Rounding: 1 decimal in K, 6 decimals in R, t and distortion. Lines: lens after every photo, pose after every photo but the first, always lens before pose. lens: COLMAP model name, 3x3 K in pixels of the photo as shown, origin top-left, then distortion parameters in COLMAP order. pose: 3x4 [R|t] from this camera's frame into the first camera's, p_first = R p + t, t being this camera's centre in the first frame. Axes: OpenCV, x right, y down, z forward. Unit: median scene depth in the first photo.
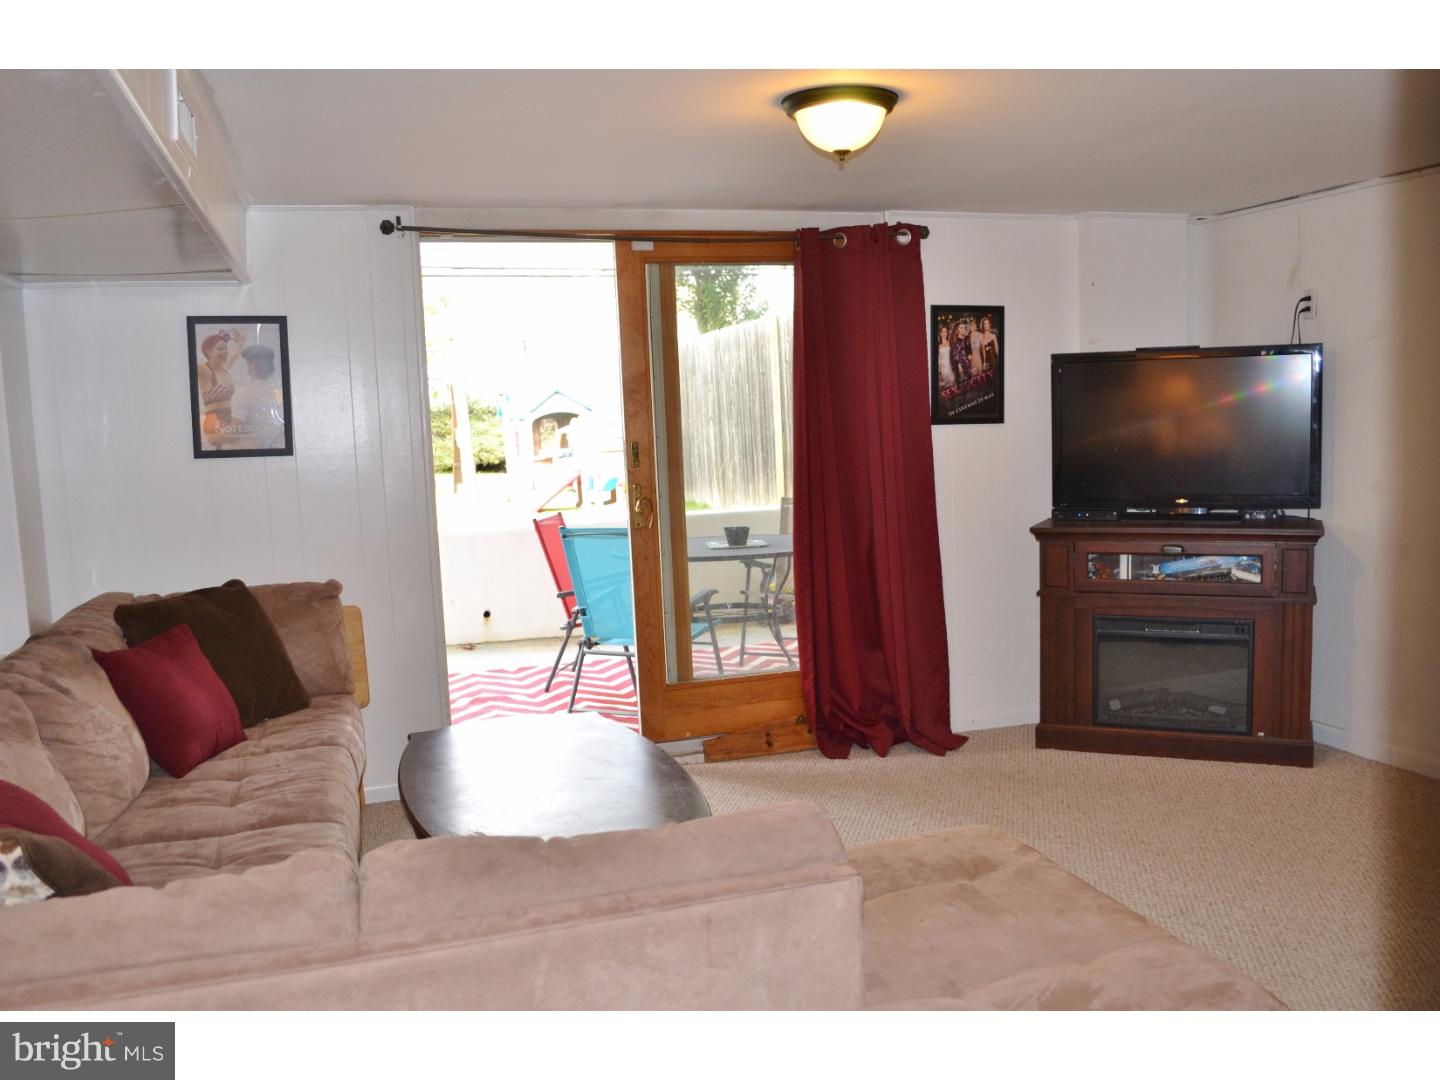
lens RADIAL K [[1177.1, 0, 720.8], [0, 1177.1, 538.1], [0, 0, 1]] dist [-0.082026, 0.025723]
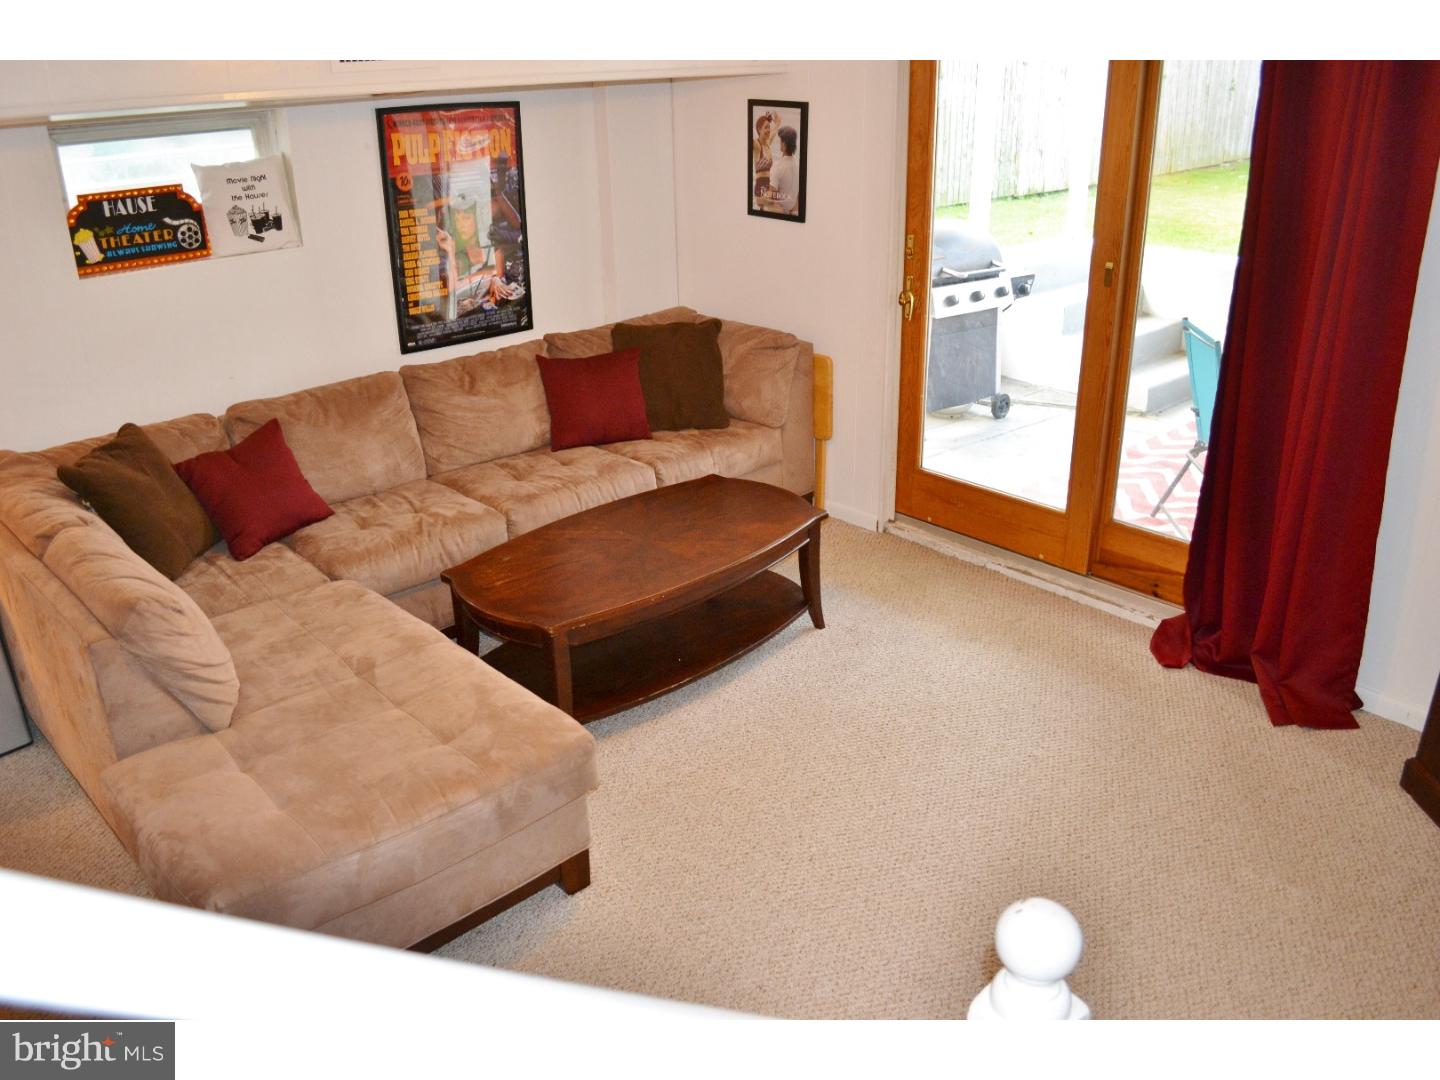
lens RADIAL K [[1177.1, 0, 723.2], [0, 1177.1, 542.0], [0, 0, 1]] dist [-0.082026, 0.025723]
pose [[0.438396, 0.389723, -0.809892, 0.719937], [-0.089909, 0.915596, 0.391920, -0.241322], [0.894274, -0.098999, 0.436433, 0.376325]]
